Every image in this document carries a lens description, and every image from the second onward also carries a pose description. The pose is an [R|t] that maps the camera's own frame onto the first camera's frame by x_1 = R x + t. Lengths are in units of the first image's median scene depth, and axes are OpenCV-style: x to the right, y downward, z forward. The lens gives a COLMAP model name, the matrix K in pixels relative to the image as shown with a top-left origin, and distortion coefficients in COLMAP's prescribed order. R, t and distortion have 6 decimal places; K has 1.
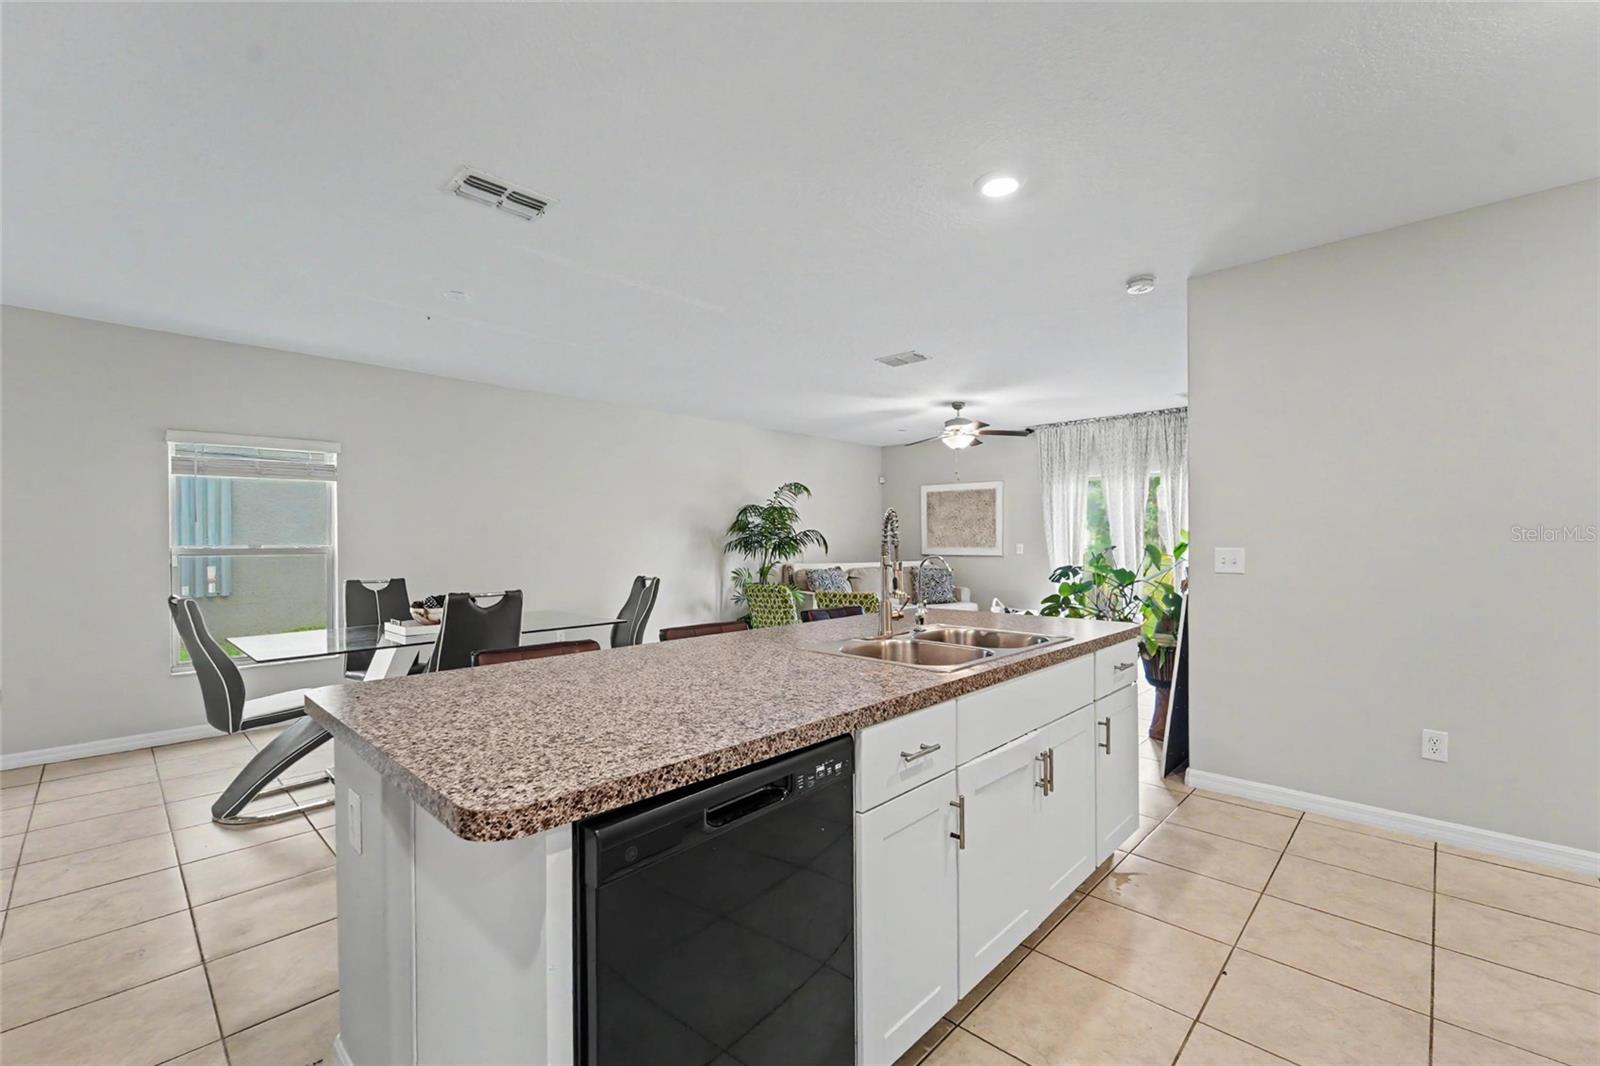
lens RADIAL K [[648.8, 0, 806.1], [0, 648.8, 540.8], [0, 0, 1]] dist [0.002153, -0.001218]
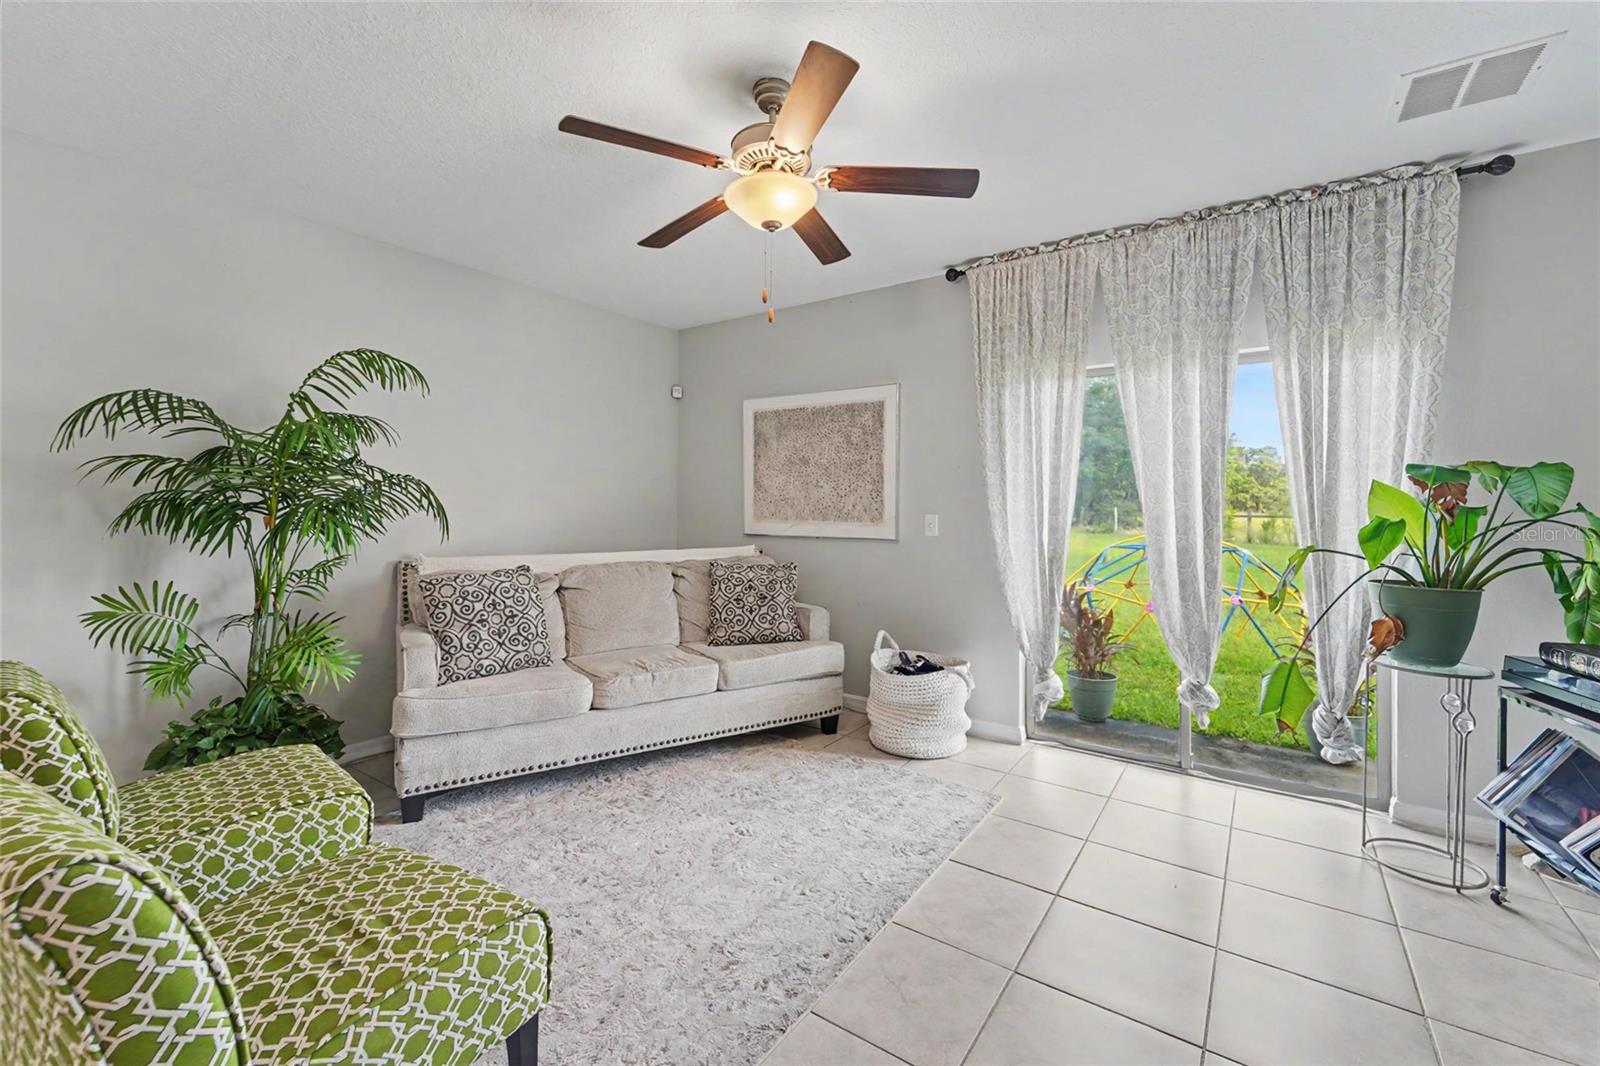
lens RADIAL K [[648.8, 0, 798.7], [0, 648.8, 504.7], [0, 0, 1]] dist [0.002153, -0.001218]
pose [[0.989505, 0.010207, 0.144135, 0.167988], [-0.009711, 0.999944, -0.004141, 0.000012], [-0.144170, 0.002698, 0.989549, 0.557216]]
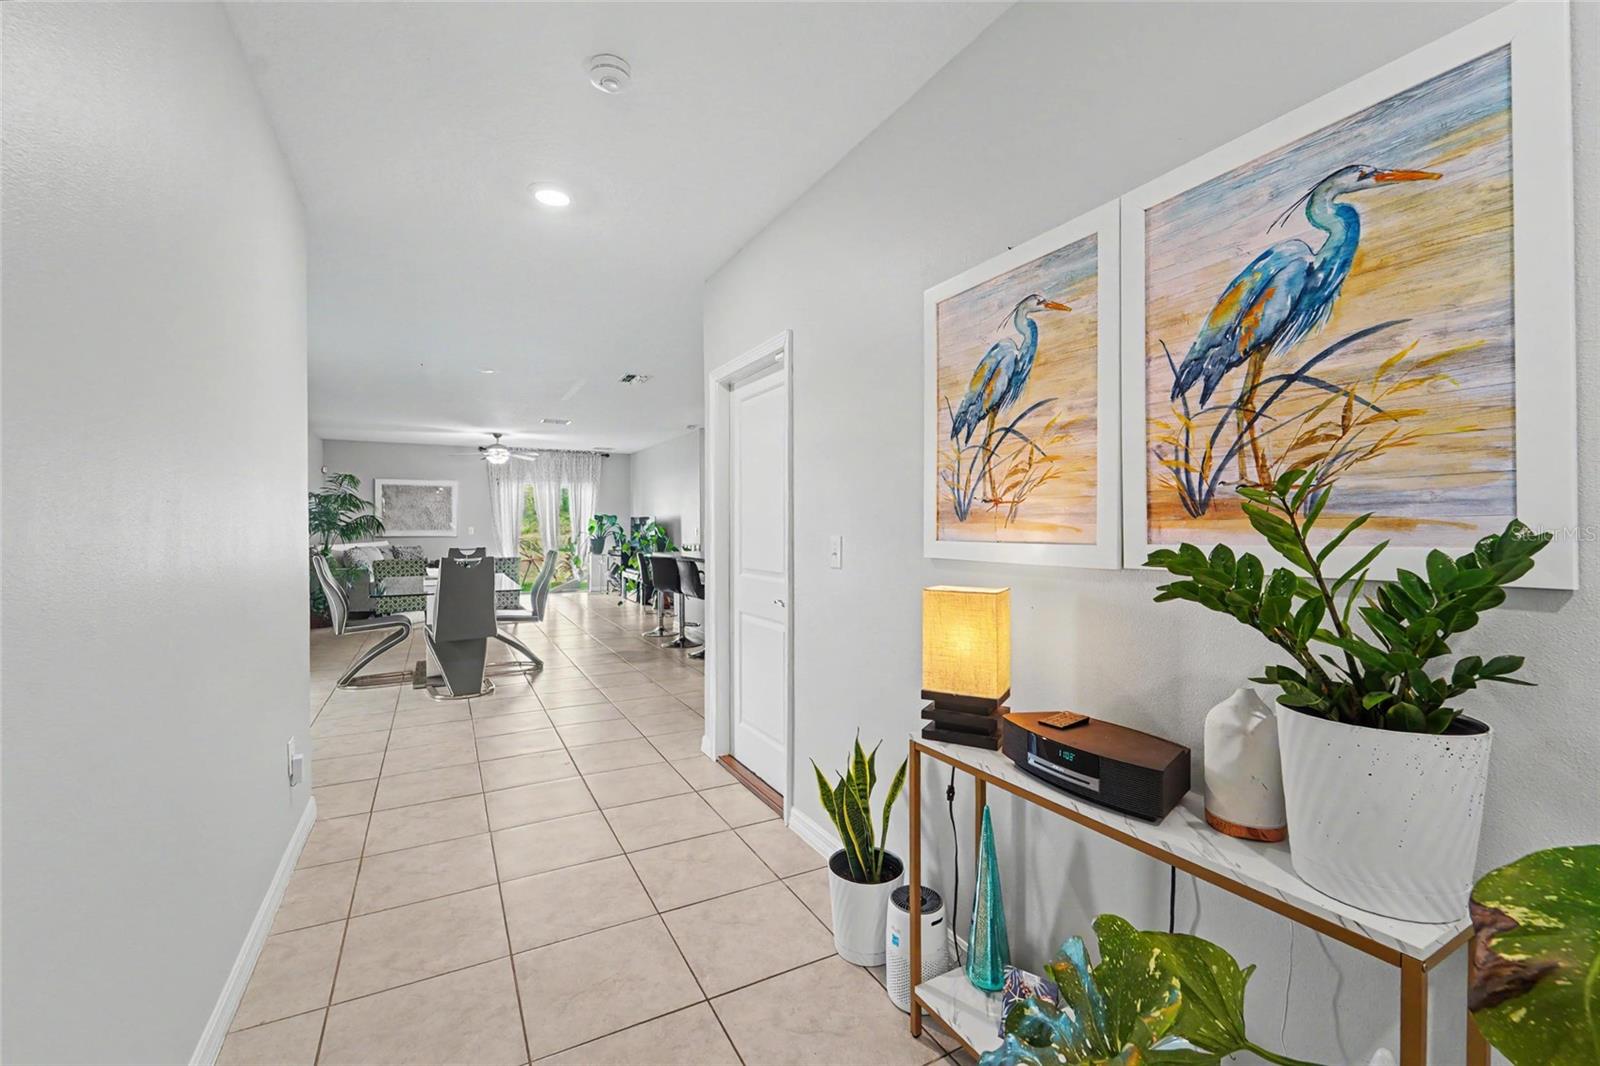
lens RADIAL K [[648.8, 0, 798.4], [0, 648.8, 528.8], [0, 0, 1]] dist [0.002153, -0.001218]
pose [[0.322407, -0.004045, 0.946592, -0.792854], [0.001654, 0.999992, 0.003710, 0.004247], [-0.946600, 0.000369, 0.322411, -0.127399]]
